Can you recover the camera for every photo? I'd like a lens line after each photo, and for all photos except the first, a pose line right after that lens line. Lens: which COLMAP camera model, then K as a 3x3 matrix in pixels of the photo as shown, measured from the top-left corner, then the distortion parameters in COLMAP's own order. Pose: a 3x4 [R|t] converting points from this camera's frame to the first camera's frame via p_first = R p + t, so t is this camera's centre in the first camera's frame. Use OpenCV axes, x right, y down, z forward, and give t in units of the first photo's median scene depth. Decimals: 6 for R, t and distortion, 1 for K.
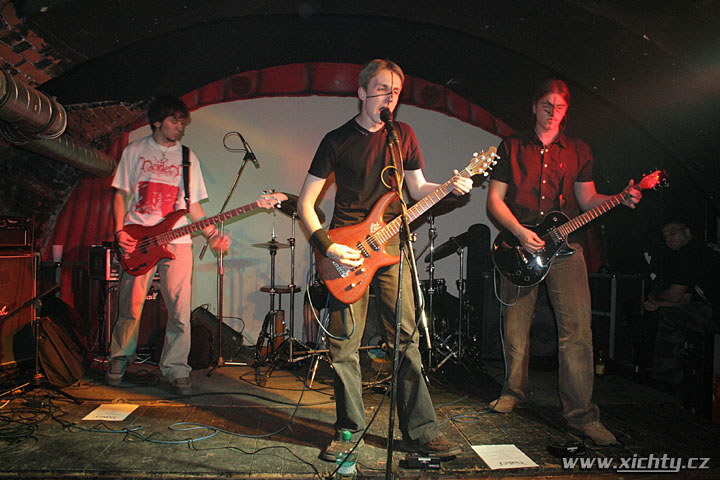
lens RADIAL K [[594.7, 0, 360.0], [0, 594.7, 240.0], [0, 0, 1]] dist [-0.142593, 0.143843]
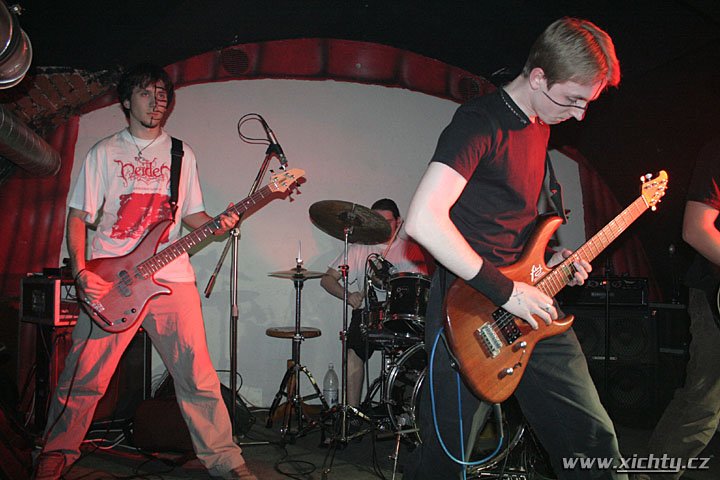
lens RADIAL K [[594.7, 0, 360.0], [0, 594.7, 240.0], [0, 0, 1]] dist [-0.142593, 0.143843]
pose [[0.985885, 0.007610, 0.167251, -0.188782], [-0.001345, 0.999294, -0.037543, -0.005153], [-0.167419, 0.036788, 0.985199, 0.263094]]
